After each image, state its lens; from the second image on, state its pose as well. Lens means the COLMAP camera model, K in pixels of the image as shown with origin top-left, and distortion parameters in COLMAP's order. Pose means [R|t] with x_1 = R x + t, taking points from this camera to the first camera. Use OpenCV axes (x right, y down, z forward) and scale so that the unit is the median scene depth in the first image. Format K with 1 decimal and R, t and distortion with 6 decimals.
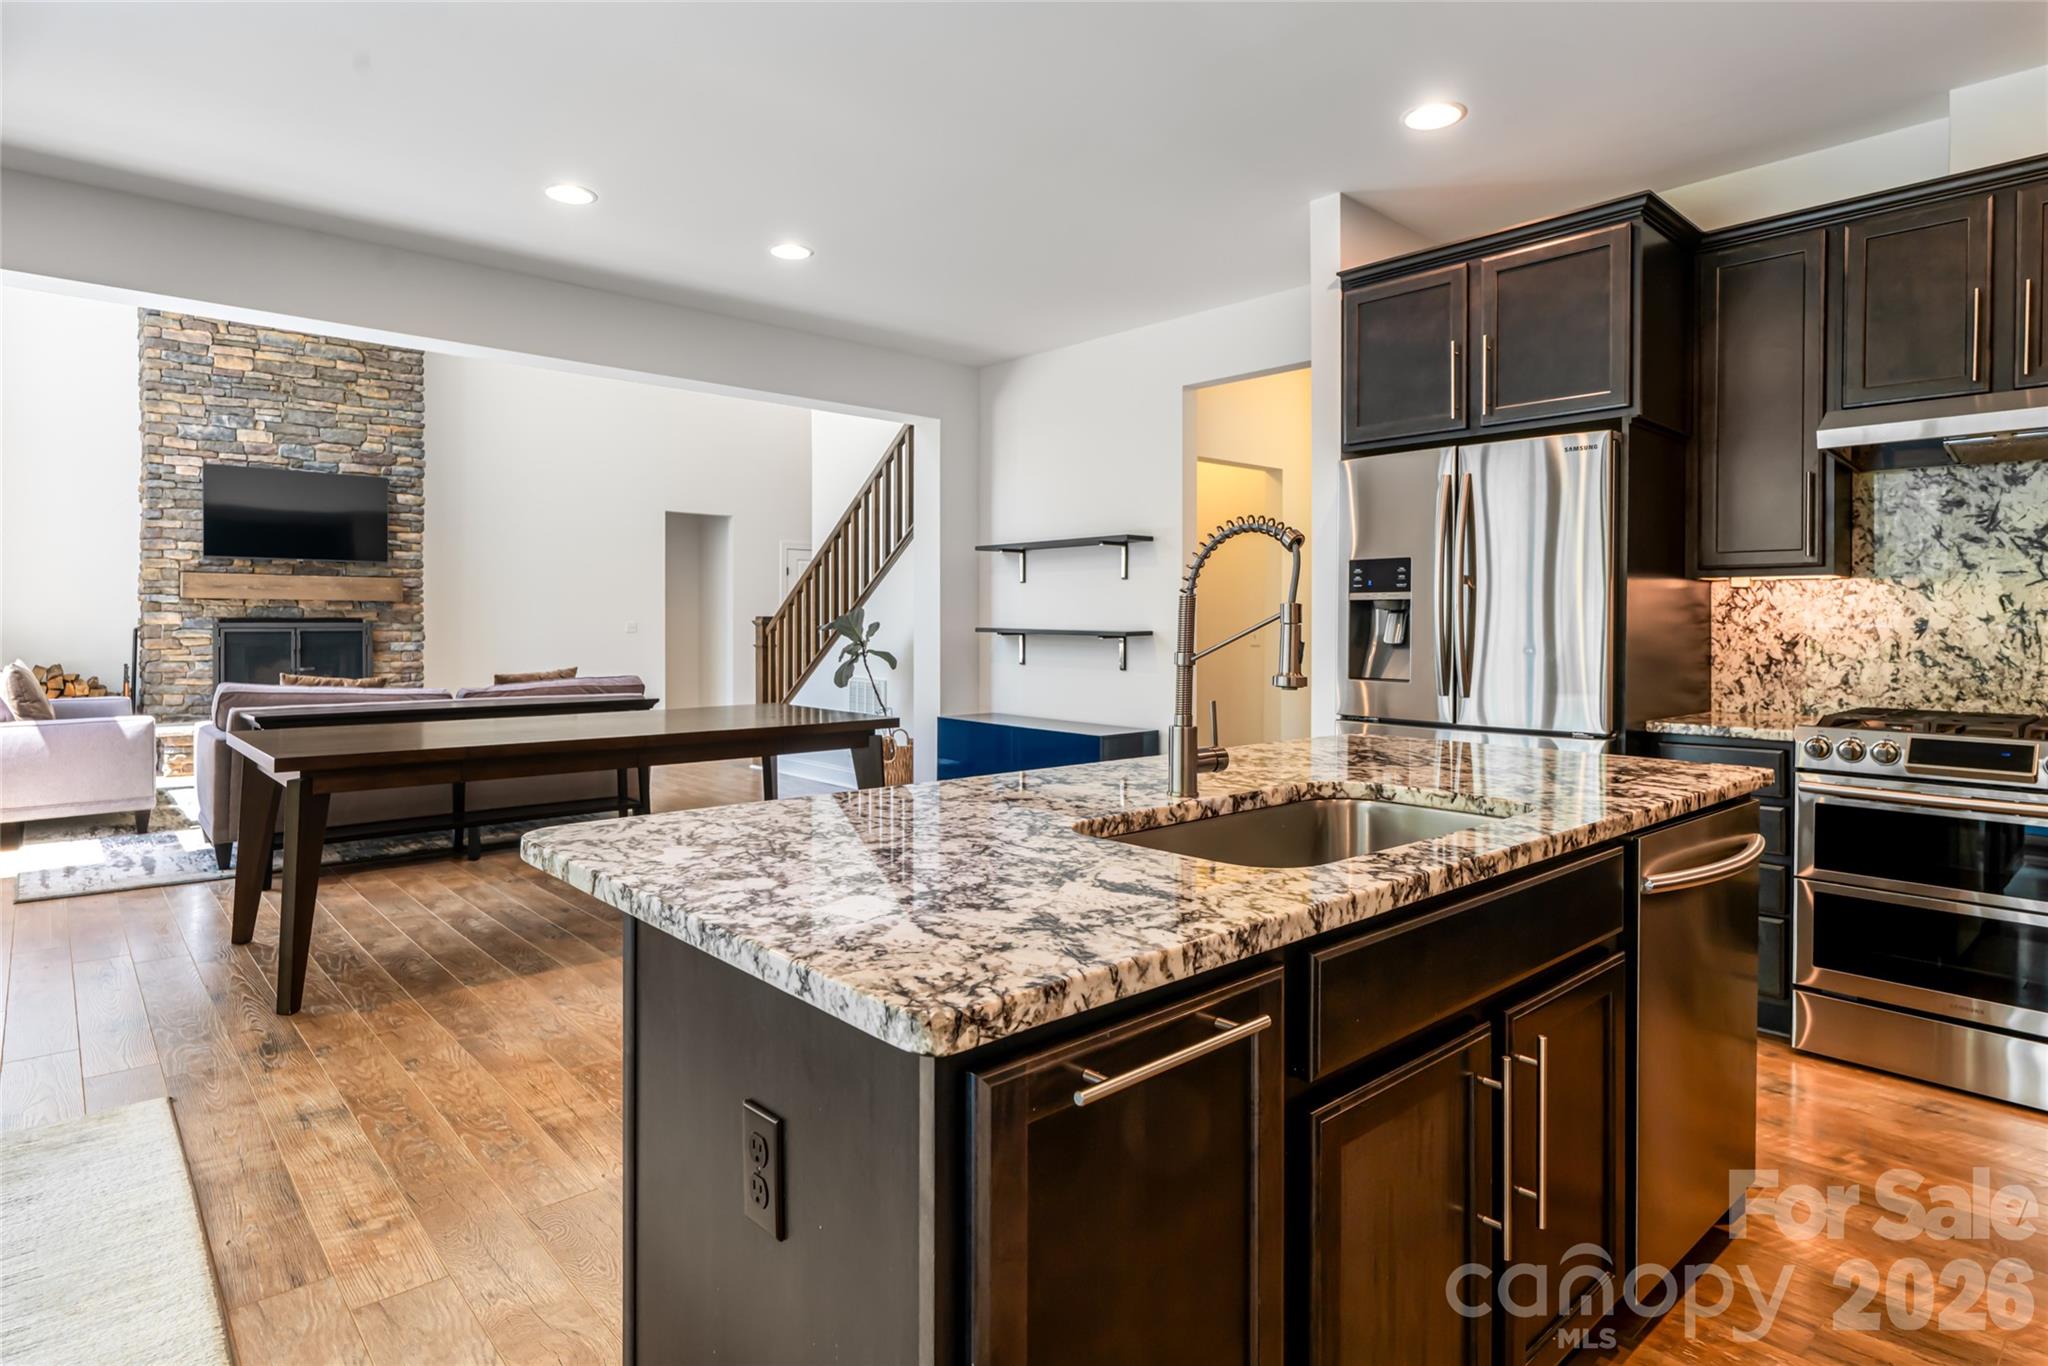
lens RADIAL K [[1104.7, 0, 1030.1], [0, 1104.7, 631.3], [0, 0, 1]] dist [0.003038, -0.002828]
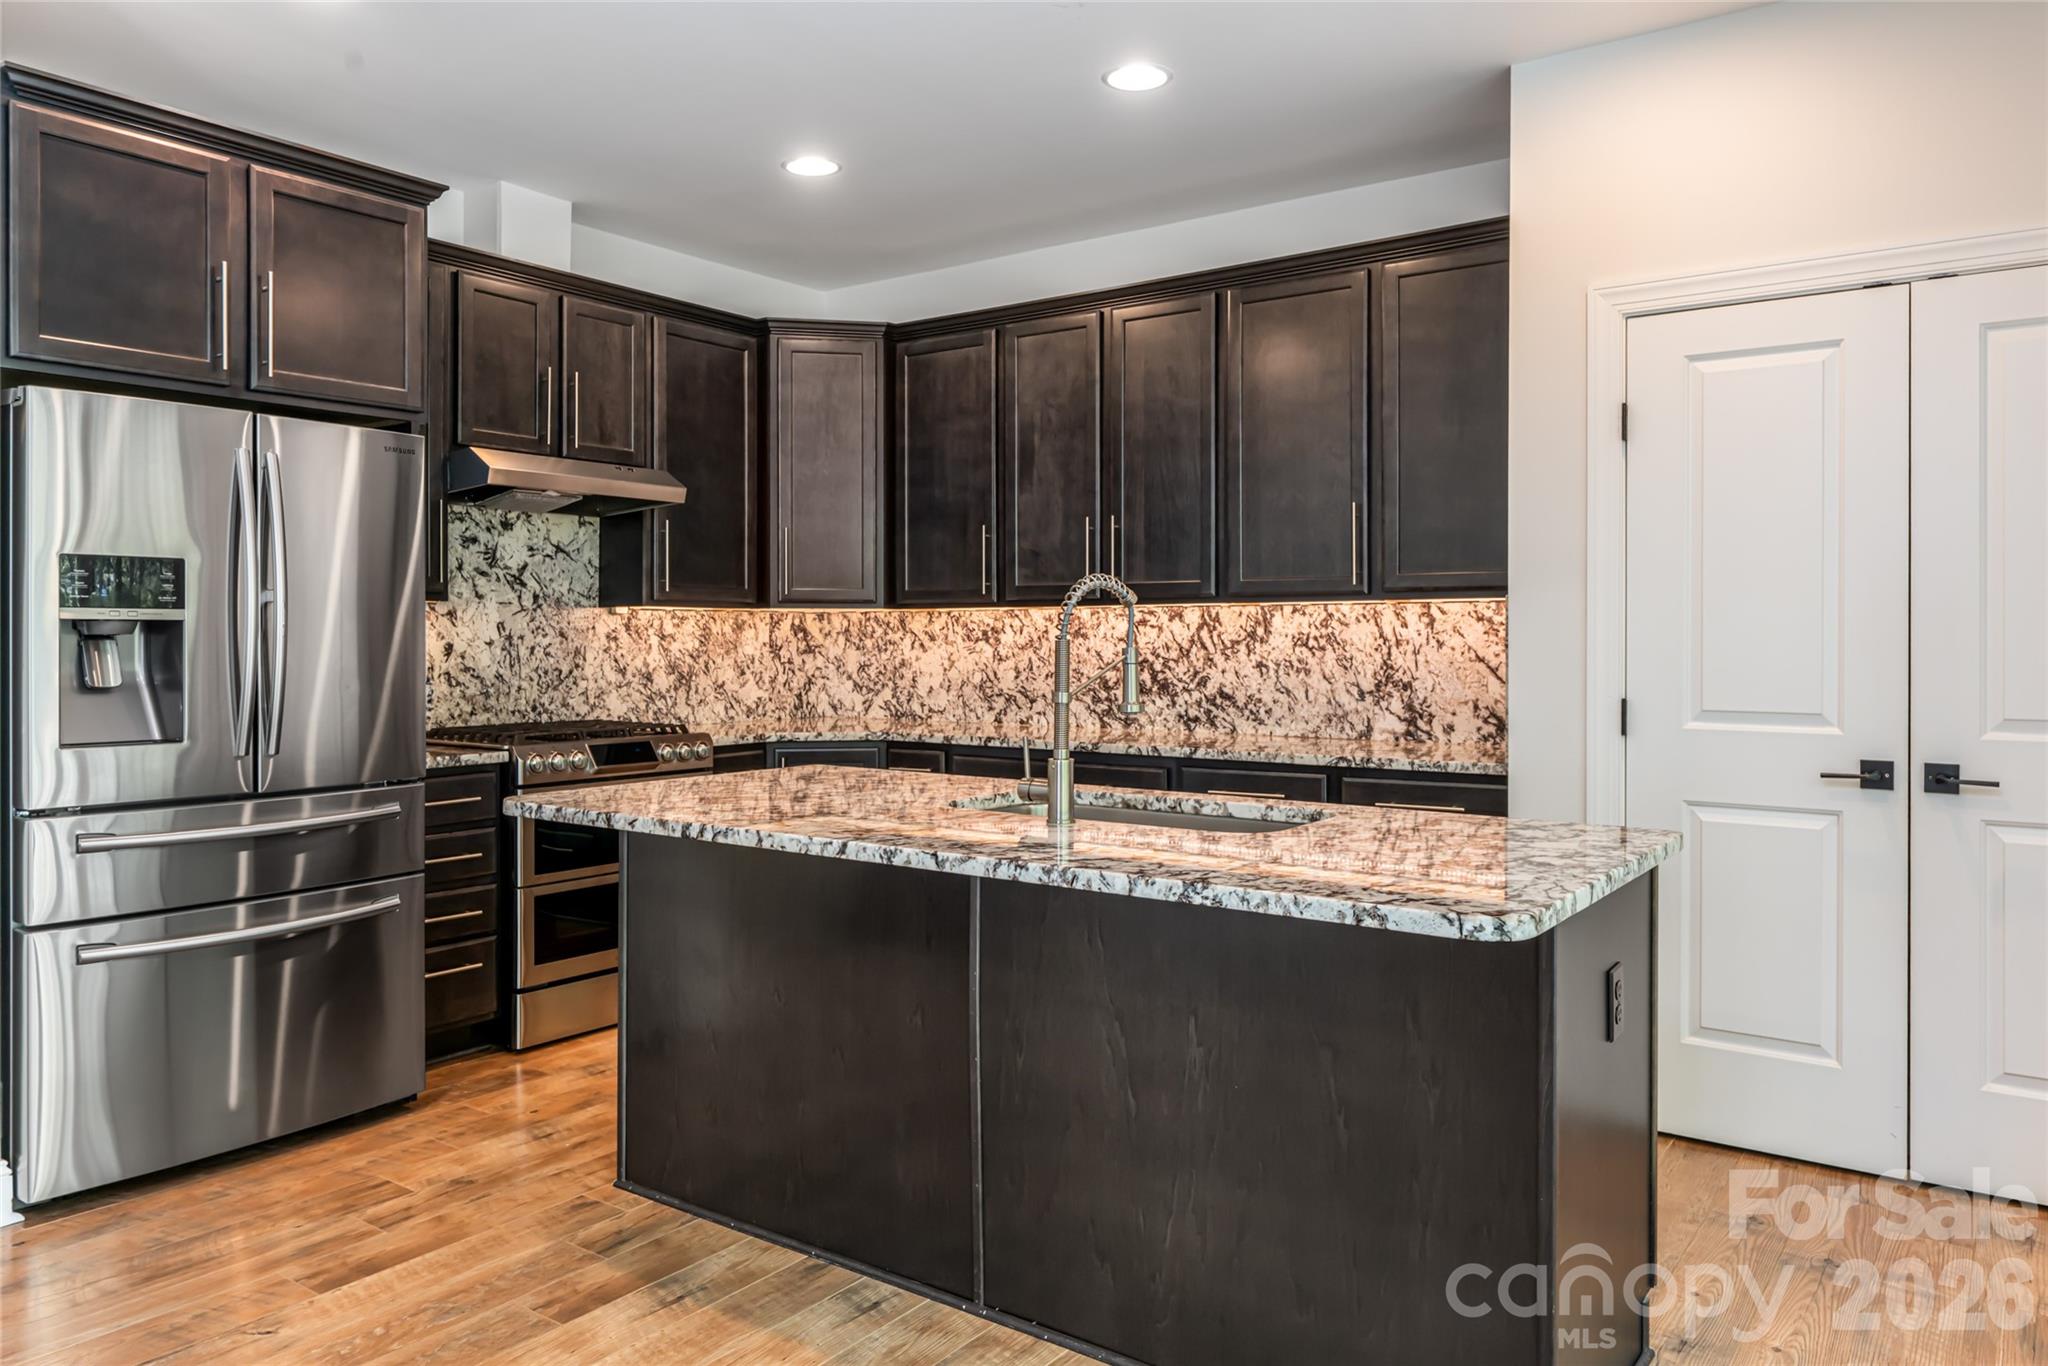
lens RADIAL K [[1402.9, 0, 1047.3], [0, 1402.9, 645.9], [0, 0, 1]] dist [-0.001889, 0.001236]
pose [[-0.220403, -0.013643, 0.975313, -0.530577], [0.001932, 0.999894, 0.014424, -0.021642], [-0.975407, 0.005064, -0.220353, 0.578928]]
